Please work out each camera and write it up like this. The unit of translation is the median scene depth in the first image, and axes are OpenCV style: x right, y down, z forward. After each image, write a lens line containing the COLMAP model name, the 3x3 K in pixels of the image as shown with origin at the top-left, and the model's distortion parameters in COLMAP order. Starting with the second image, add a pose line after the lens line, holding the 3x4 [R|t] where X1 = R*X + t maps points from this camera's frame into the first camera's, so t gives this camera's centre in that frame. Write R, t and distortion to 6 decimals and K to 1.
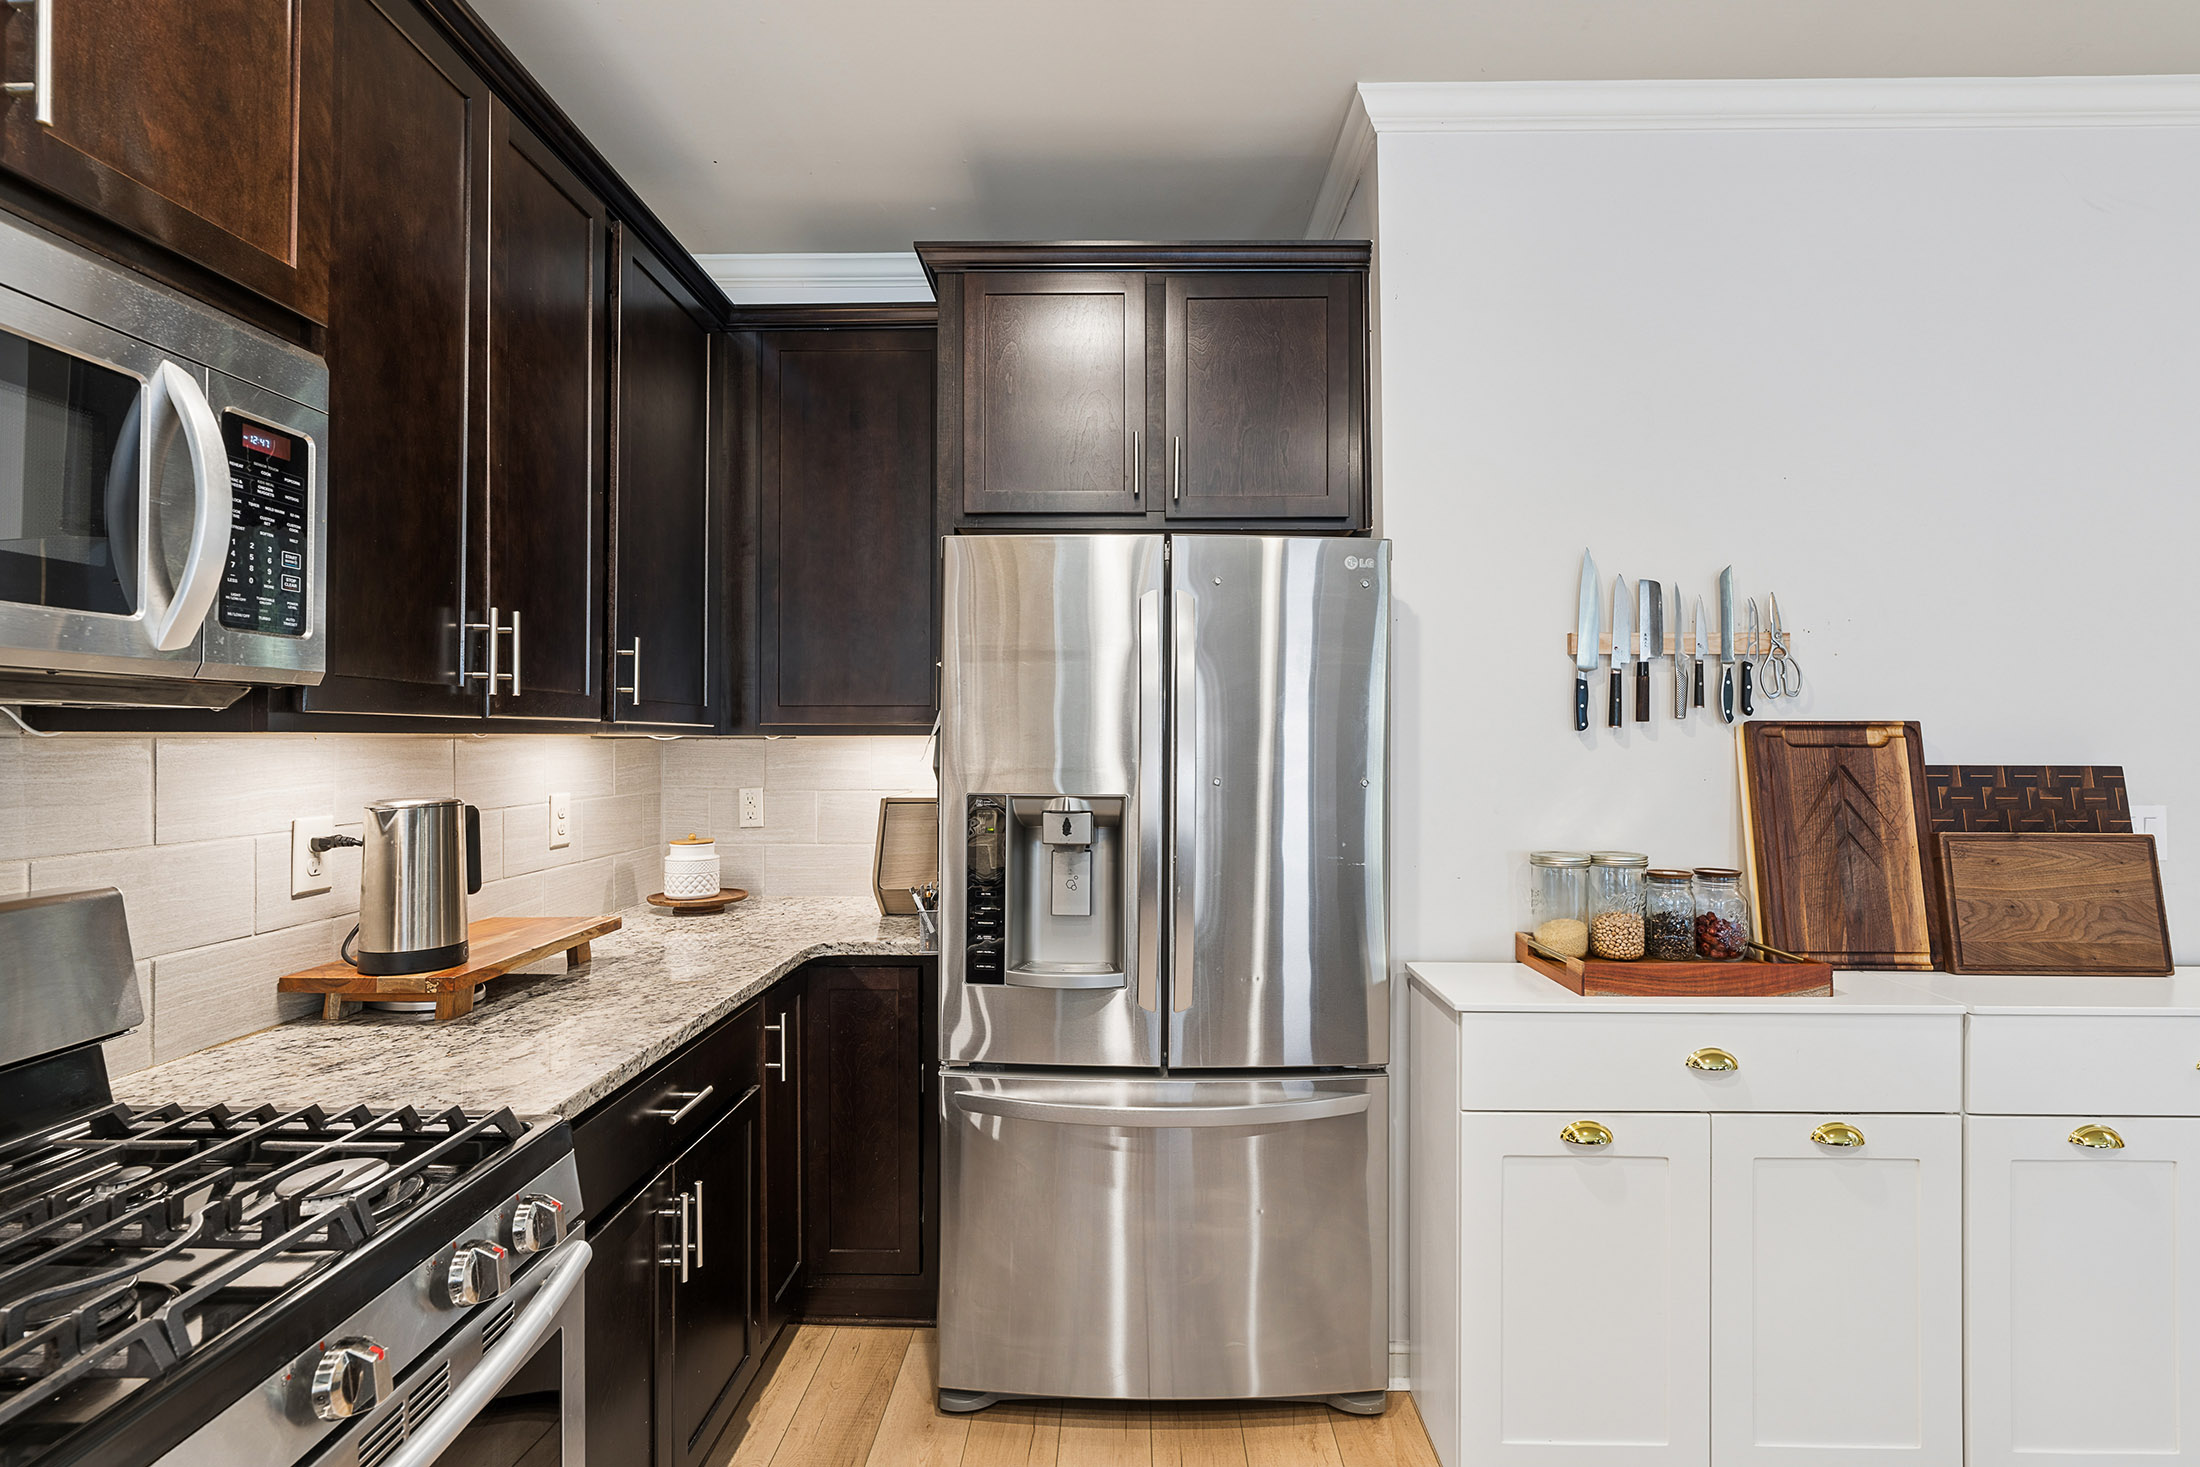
lens RADIAL K [[991.5, 0, 1110.9], [0, 991.5, 727.8], [0, 0, 1]] dist [-0.003262, -0.000211]
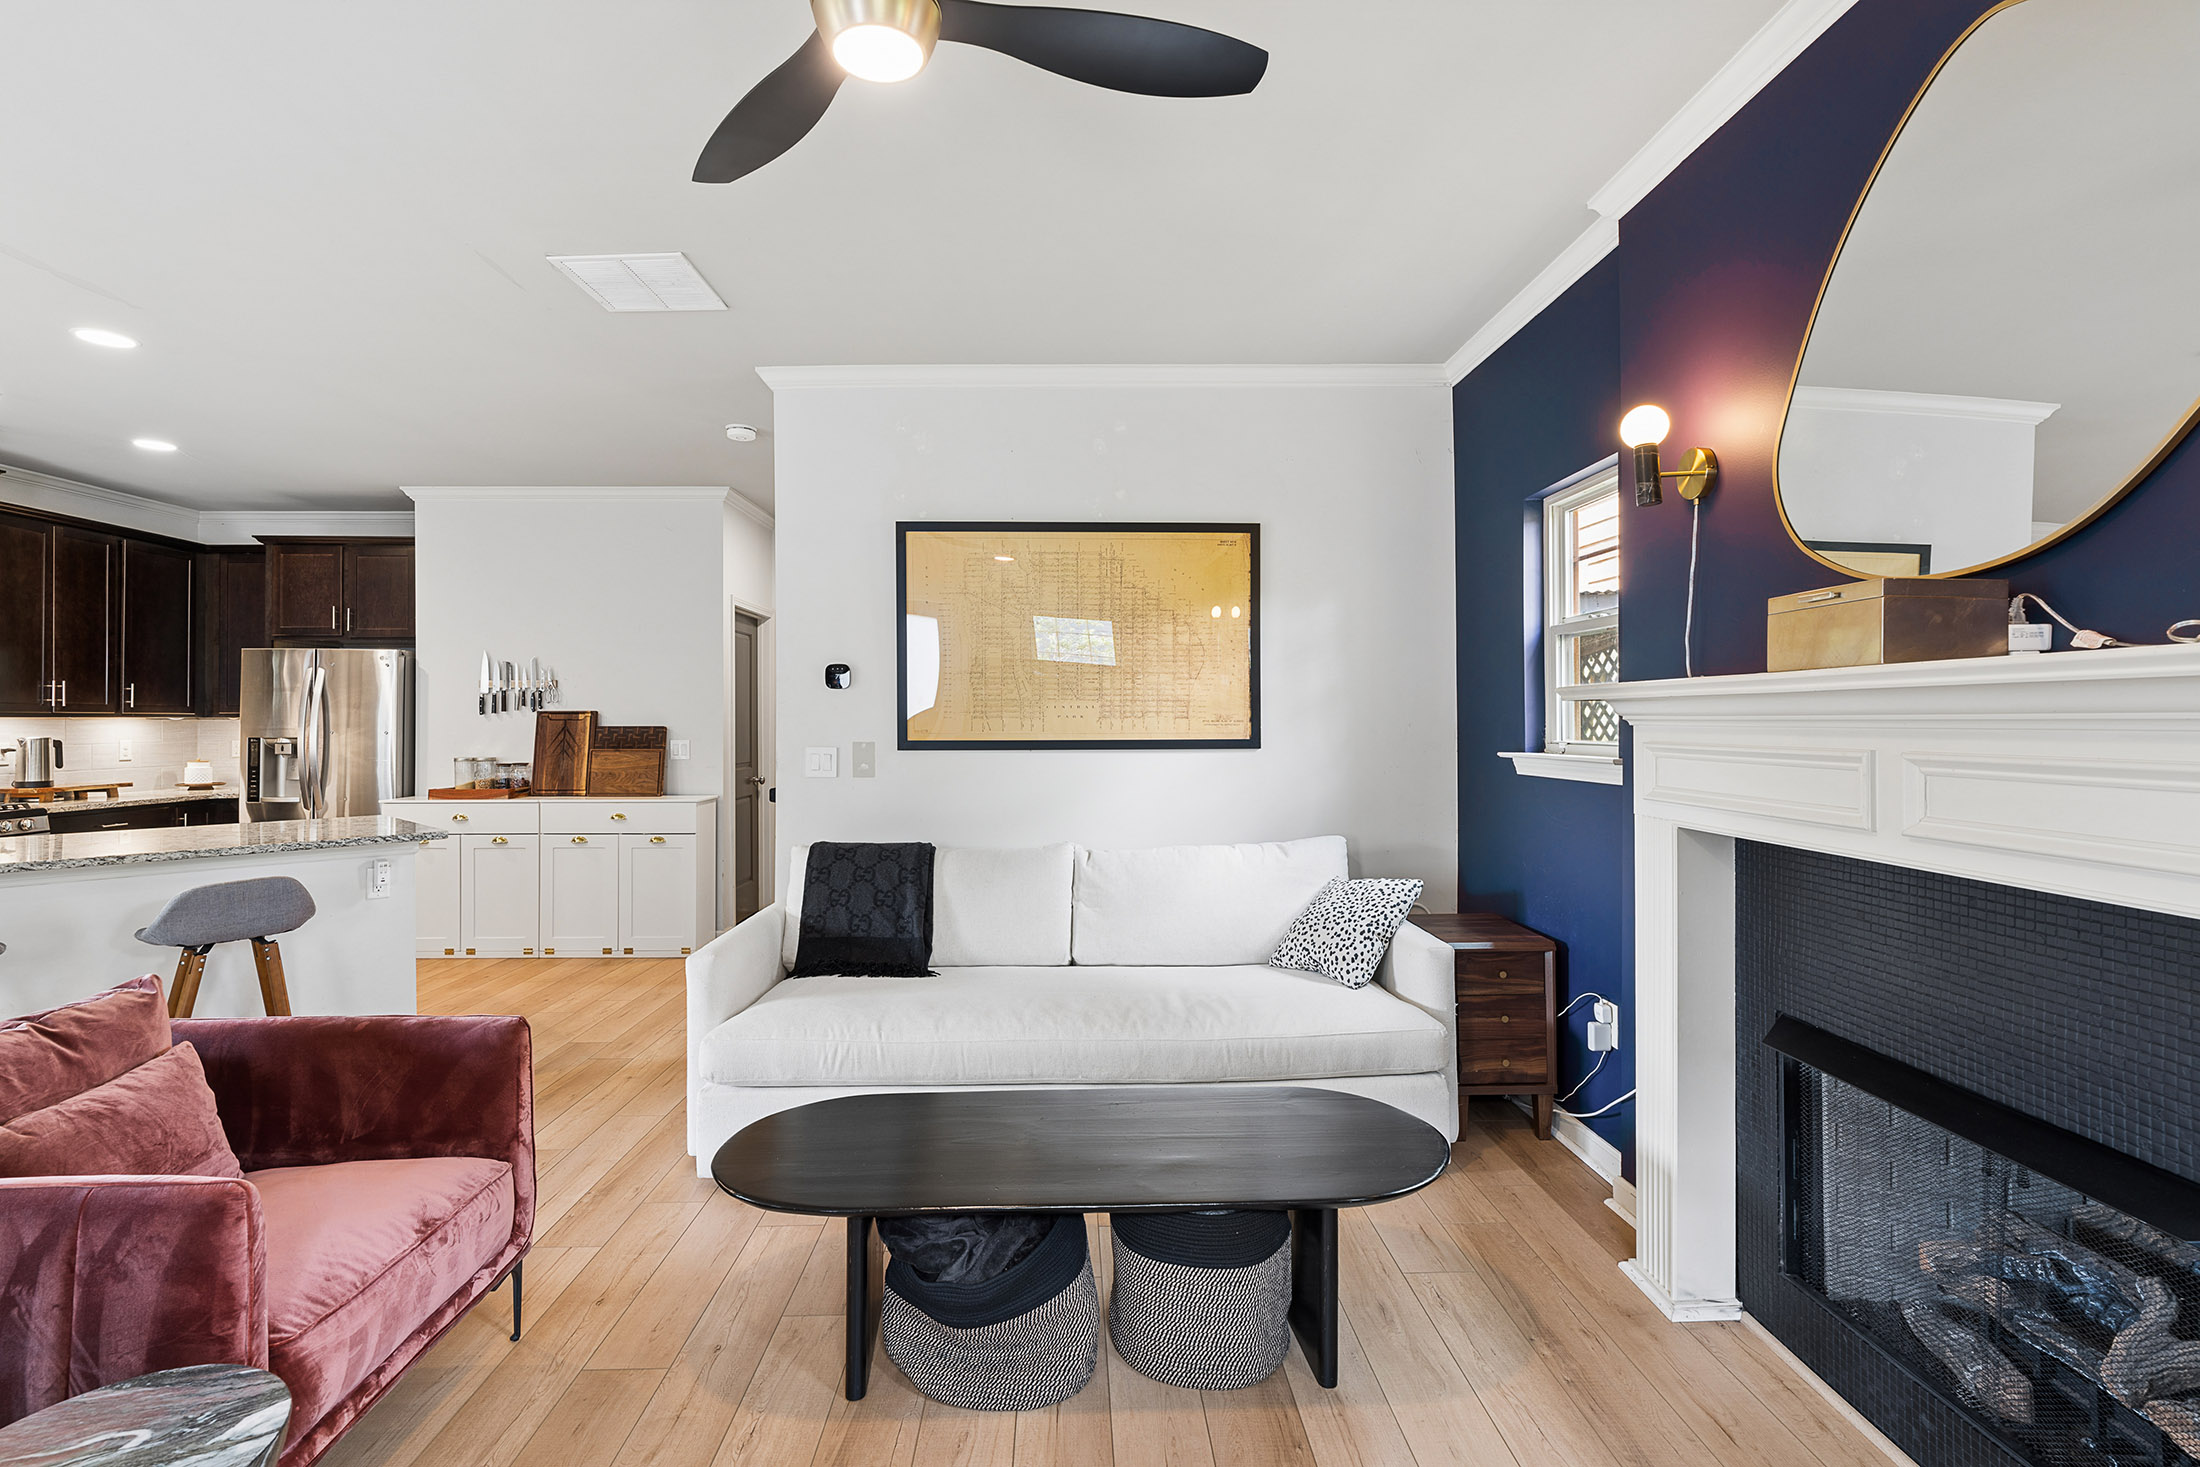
lens RADIAL K [[999.5, 0, 1085.3], [0, 999.5, 711.5], [0, 0, 1]] dist [-0.000318, 0.000277]
pose [[0.999409, -0.003633, 0.034188, 2.185237], [0.003616, 0.999993, 0.000553, -0.001702], [-0.034190, -0.000429, 0.999415, -1.995909]]
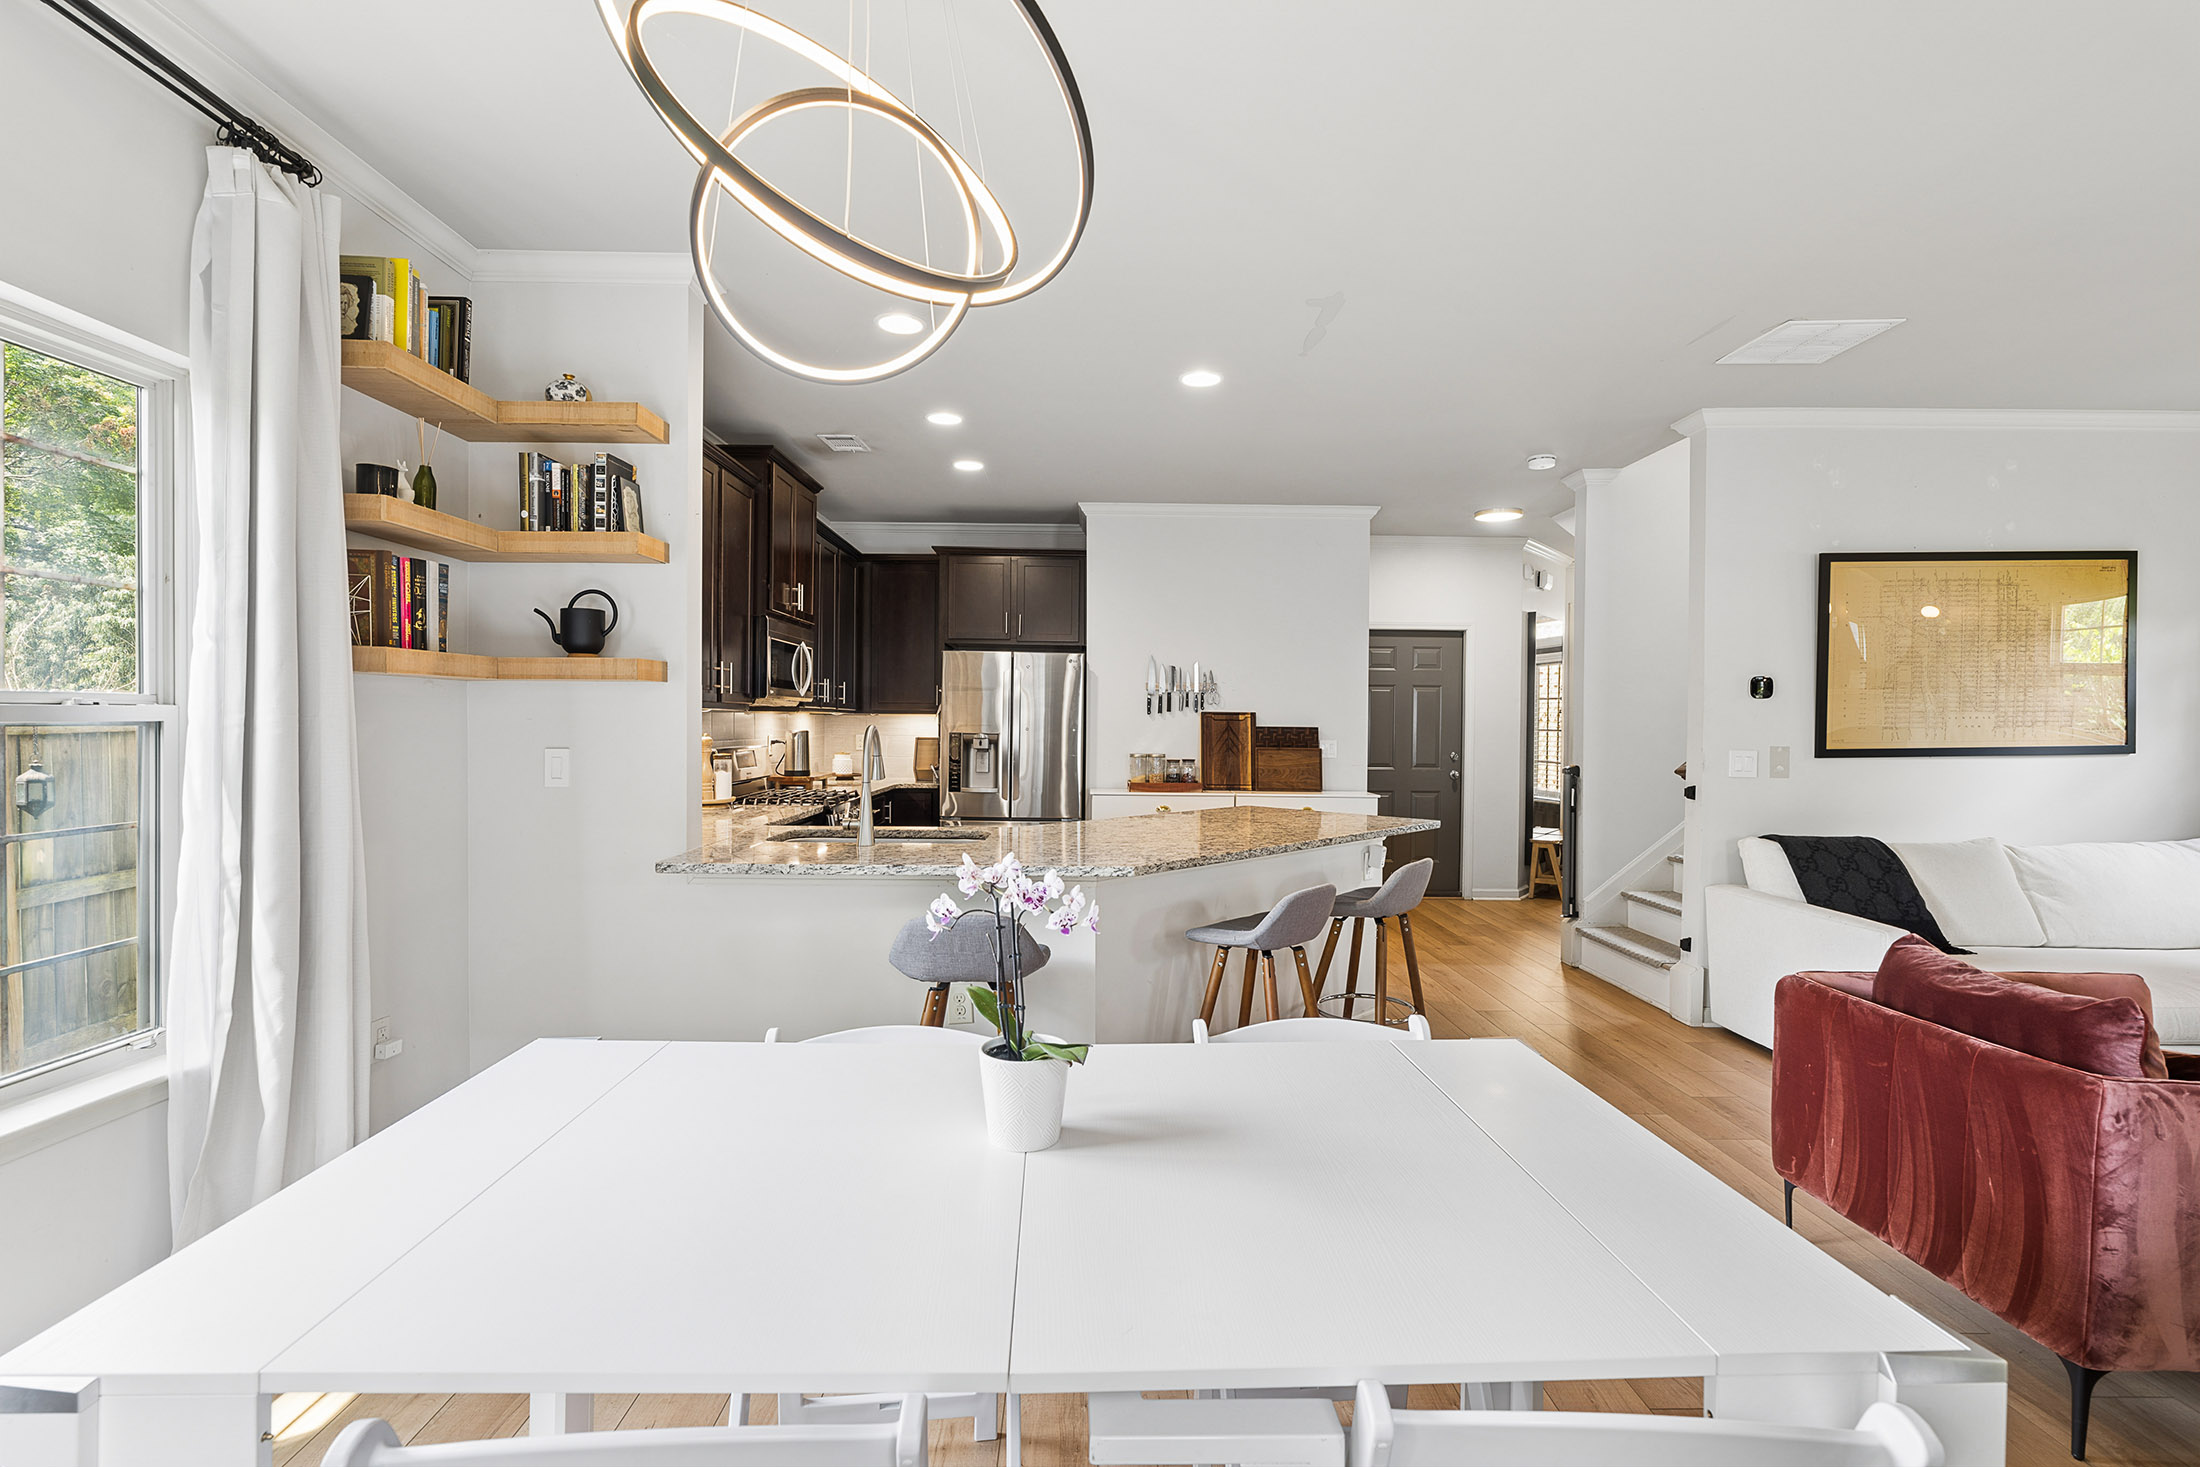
lens RADIAL K [[991.5, 0, 1110.9], [0, 991.5, 727.8], [0, 0, 1]] dist [-0.003262, -0.000211]
pose [[0.999279, 0.009464, 0.036766, 0.251664], [-0.010062, 0.999819, 0.016126, -0.004771], [-0.036606, -0.016484, 0.999194, -2.159232]]
